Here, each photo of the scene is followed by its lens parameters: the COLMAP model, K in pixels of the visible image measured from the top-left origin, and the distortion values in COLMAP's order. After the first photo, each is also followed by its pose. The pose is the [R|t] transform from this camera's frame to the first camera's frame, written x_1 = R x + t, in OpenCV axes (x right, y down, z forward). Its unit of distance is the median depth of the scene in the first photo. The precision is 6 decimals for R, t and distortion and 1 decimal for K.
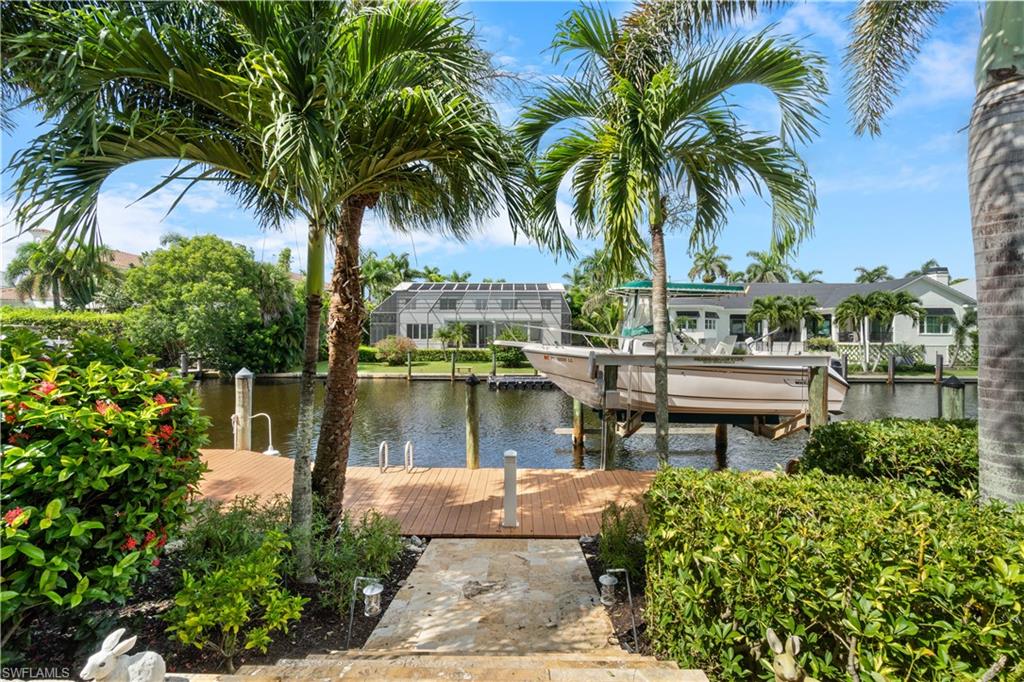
lens RADIAL K [[440.8, 0, 512.0], [0, 440.8, 341.0], [0, 0, 1]] dist [-0.001941, 0.000153]
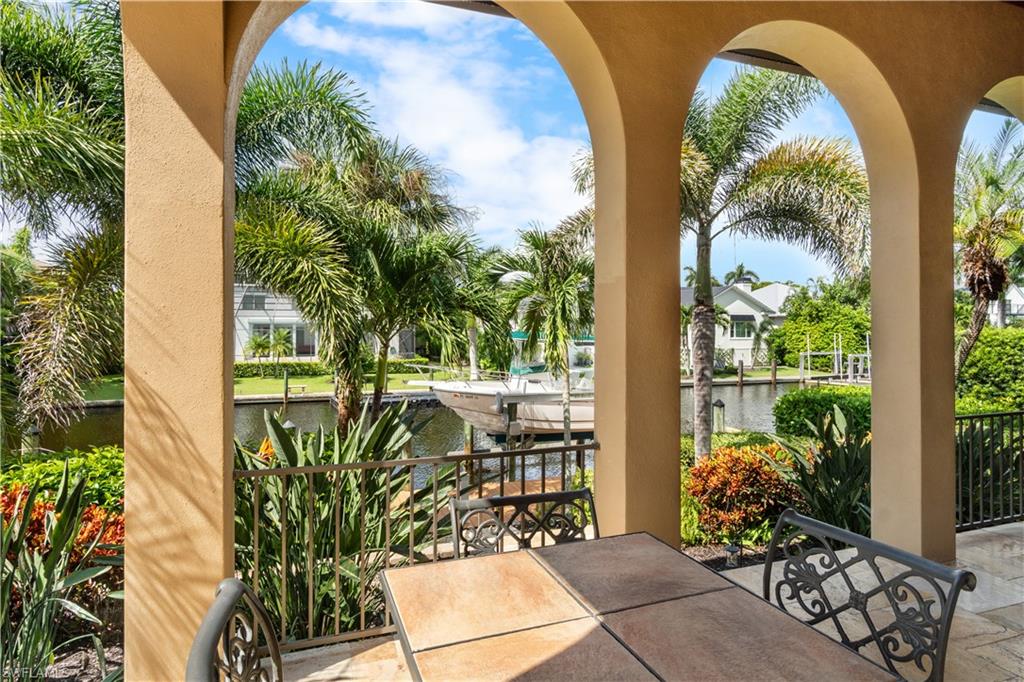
lens RADIAL K [[566.7, 0, 512.0], [0, 566.7, 341.0], [0, 0, 1]] dist [-0.001005, -0.000078]
pose [[0.936431, -0.012274, 0.350637, -0.104088], [0.006326, 0.999816, 0.018102, -0.045139], [-0.350794, -0.014733, 0.936337, -0.167570]]
